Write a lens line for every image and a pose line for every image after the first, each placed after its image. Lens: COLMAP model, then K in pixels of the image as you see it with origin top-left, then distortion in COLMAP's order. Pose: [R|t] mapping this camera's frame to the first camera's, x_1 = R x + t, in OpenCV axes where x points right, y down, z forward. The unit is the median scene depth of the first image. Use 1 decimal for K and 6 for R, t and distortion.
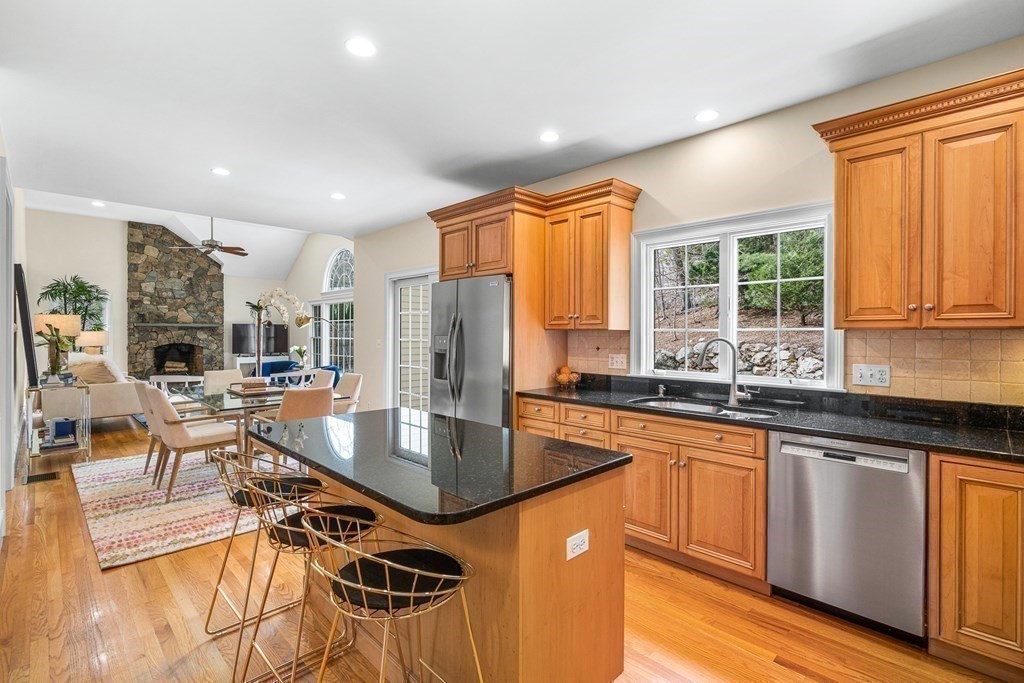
lens RADIAL K [[474.3, 0, 513.8], [0, 474.3, 341.5], [0, 0, 1]] dist [-0.001139, -0.000011]
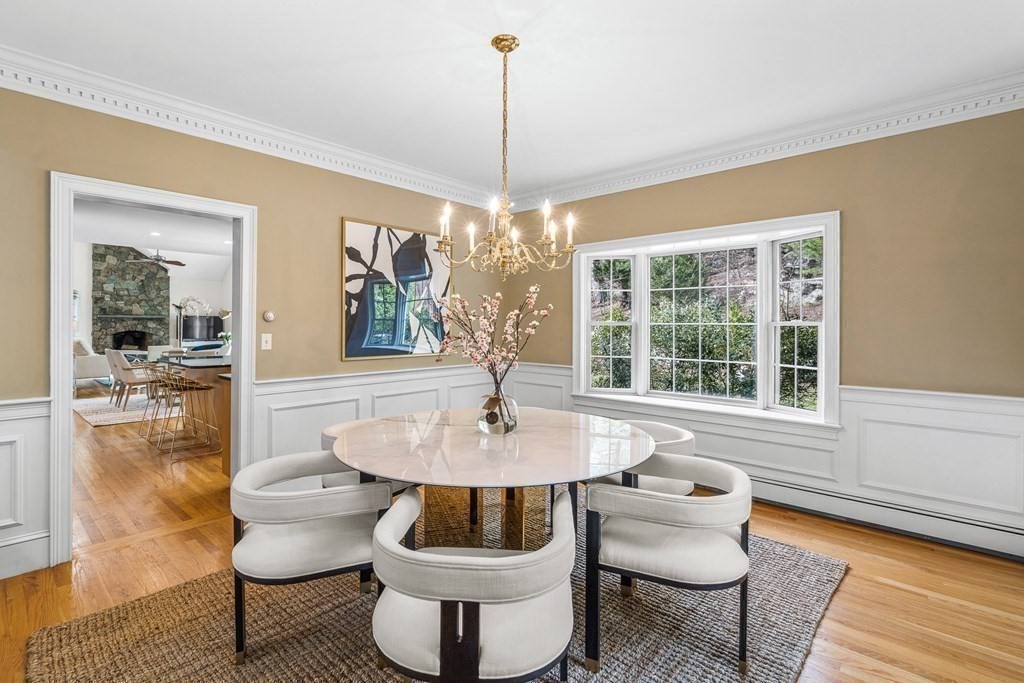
lens RADIAL K [[474.3, 0, 509.4], [0, 474.3, 331.9], [0, 0, 1]] dist [-0.001139, -0.000011]
pose [[0.998582, 0.002866, 0.053154, 0.262556], [-0.002676, 0.999990, -0.003643, 0.009757], [-0.053164, 0.003496, 0.998580, -0.362697]]
